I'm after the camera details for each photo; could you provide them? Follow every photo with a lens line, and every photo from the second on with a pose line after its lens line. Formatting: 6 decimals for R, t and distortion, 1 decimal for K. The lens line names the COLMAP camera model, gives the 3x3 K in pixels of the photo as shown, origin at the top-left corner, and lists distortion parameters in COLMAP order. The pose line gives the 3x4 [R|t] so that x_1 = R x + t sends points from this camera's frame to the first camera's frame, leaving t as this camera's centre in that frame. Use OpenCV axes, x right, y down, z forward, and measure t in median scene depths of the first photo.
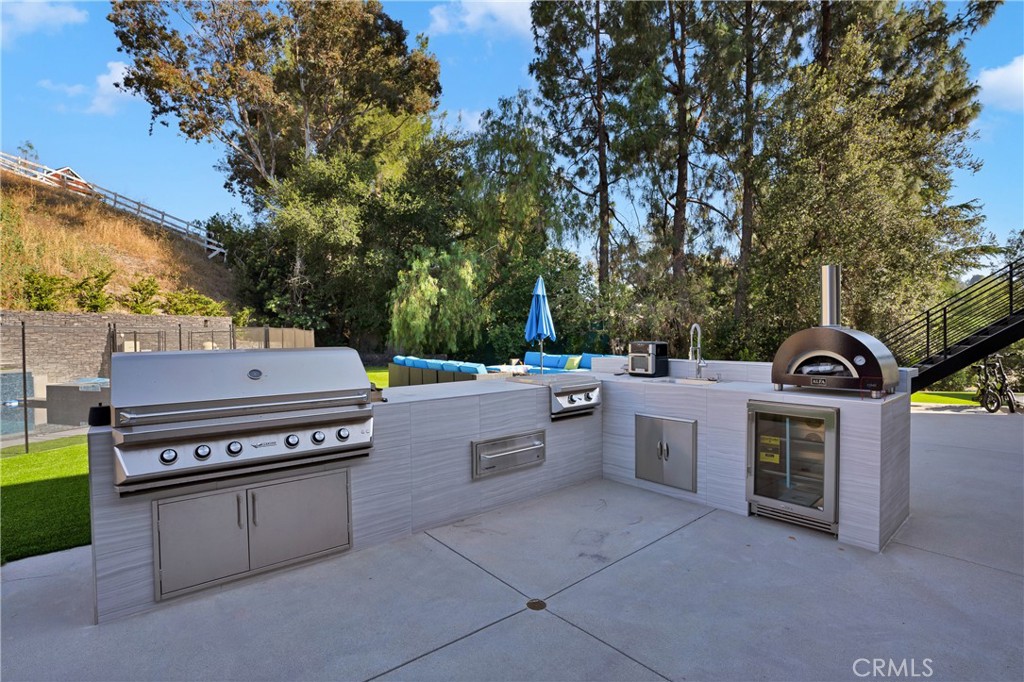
lens RADIAL K [[492.7, 0, 518.1], [0, 492.7, 335.5], [0, 0, 1]] dist [-0.049678, 0.020211]
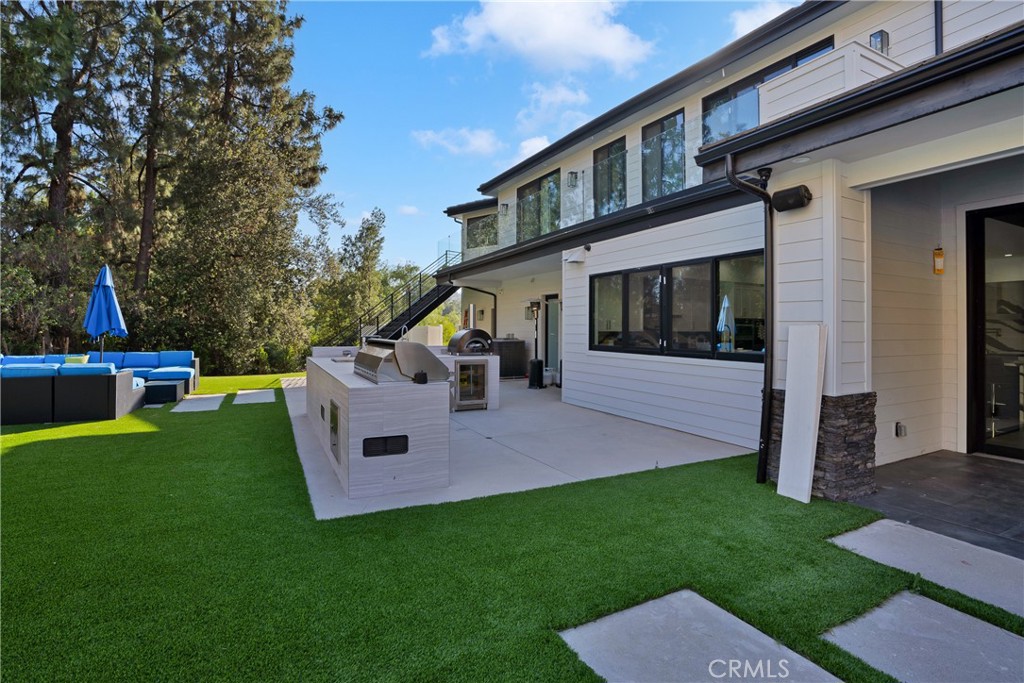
lens RADIAL K [[492.7, 0, 518.1], [0, 492.7, 336.0], [0, 0, 1]] dist [-0.049678, 0.020211]
pose [[0.244226, -0.008122, 0.969684, -0.383200], [-0.001247, 0.999961, 0.008690, -0.000572], [-0.969718, -0.003332, 0.244206, 0.038831]]
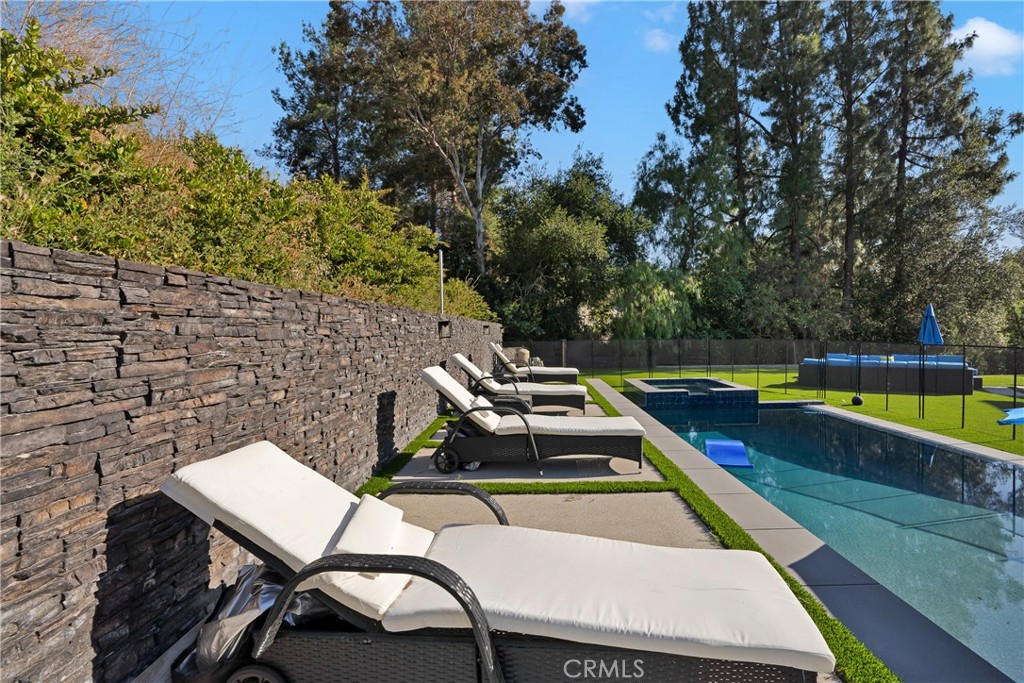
lens RADIAL K [[492.7, 0, 518.1], [0, 492.7, 336.0], [0, 0, 1]] dist [-0.049678, 0.020211]
pose [[0.962210, -0.009525, 0.272142, -0.971243], [0.007366, 0.999933, 0.008955, -0.026991], [-0.272209, -0.006612, 0.962215, -0.038153]]
